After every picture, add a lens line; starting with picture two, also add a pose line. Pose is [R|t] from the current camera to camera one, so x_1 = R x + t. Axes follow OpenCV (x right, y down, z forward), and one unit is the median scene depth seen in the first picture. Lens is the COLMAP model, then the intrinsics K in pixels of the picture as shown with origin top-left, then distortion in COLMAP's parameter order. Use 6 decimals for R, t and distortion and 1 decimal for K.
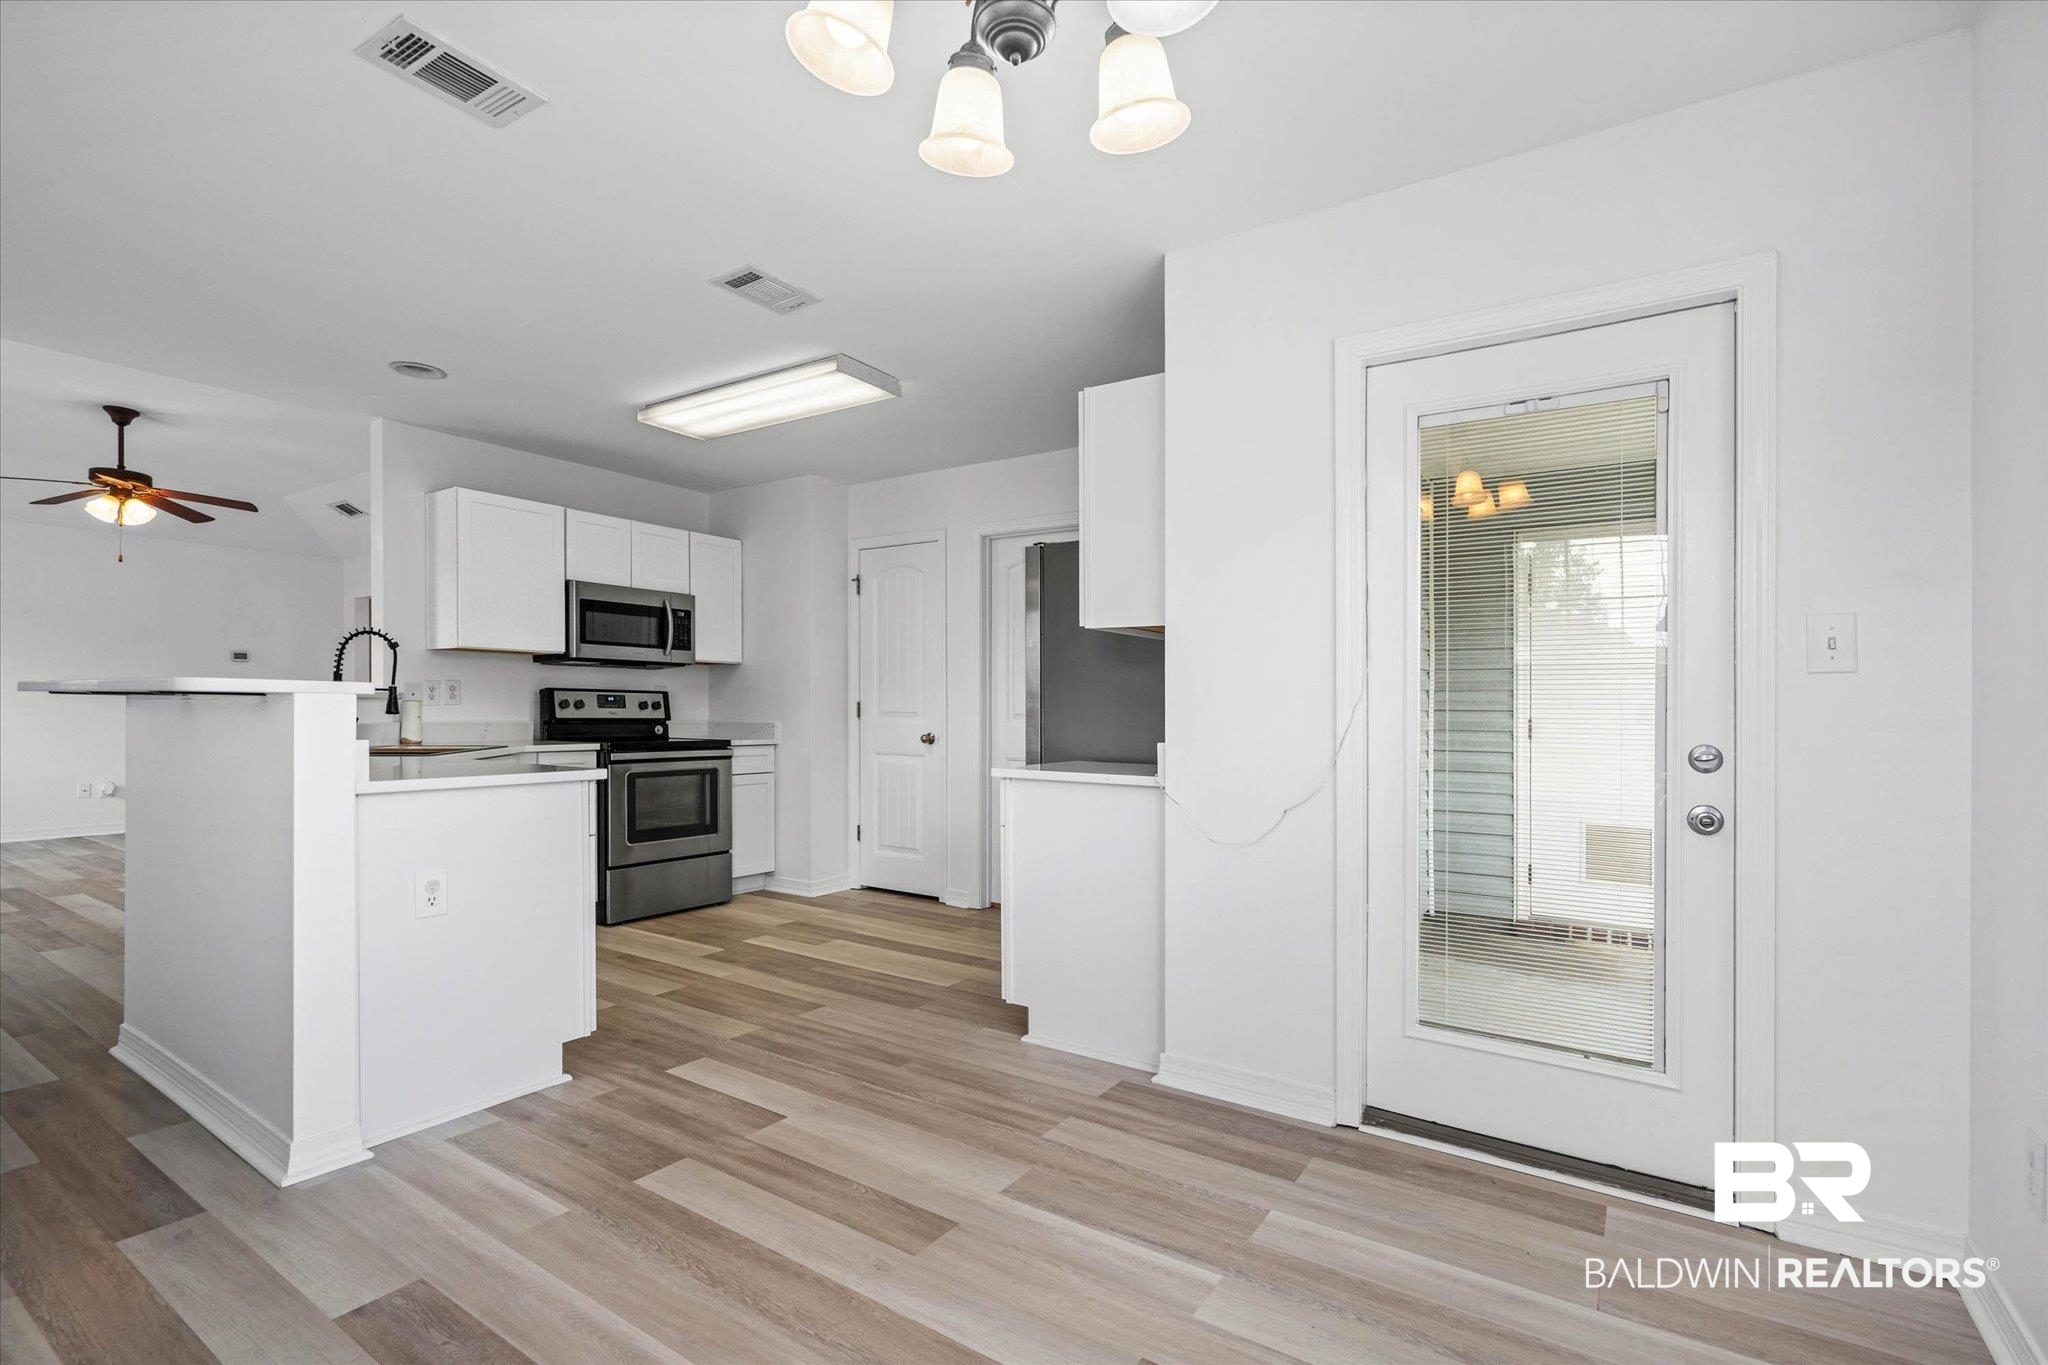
lens RADIAL K [[943.9, 0, 1023.1], [0, 943.9, 693.3], [0, 0, 1]] dist [0.005447, 0.000969]
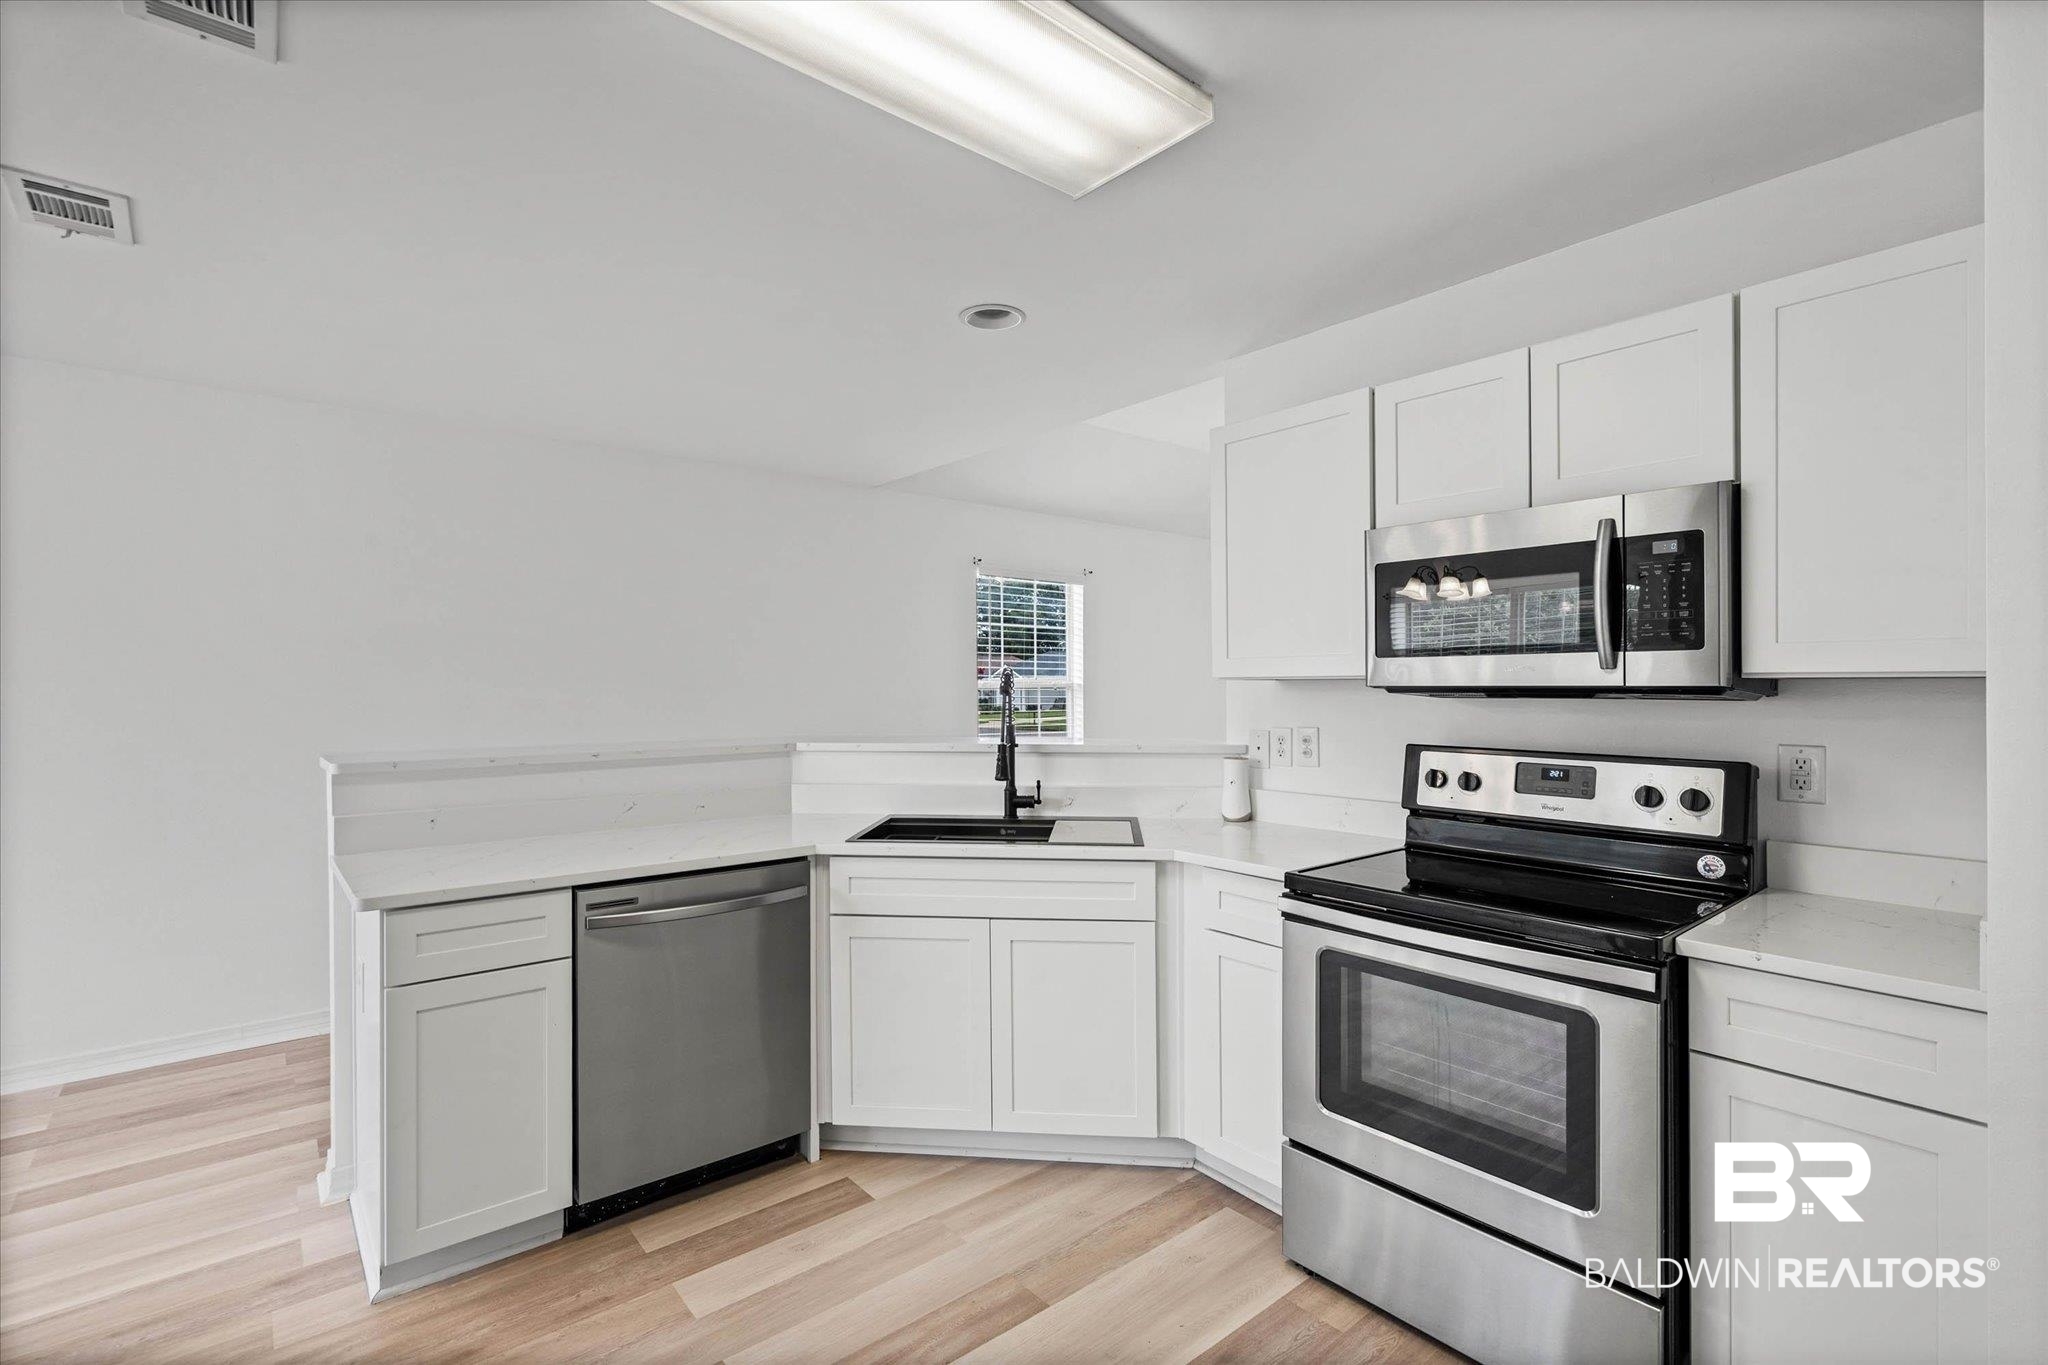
lens RADIAL K [[943.9, 0, 1026.9], [0, 943.9, 693.0], [0, 0, 1]] dist [0.005447, 0.000969]
pose [[-0.281333, -0.007628, -0.959580, 0.046296], [0.003245, 0.999955, -0.008900, -0.028717], [0.959605, -0.005618, -0.281296, 0.912482]]
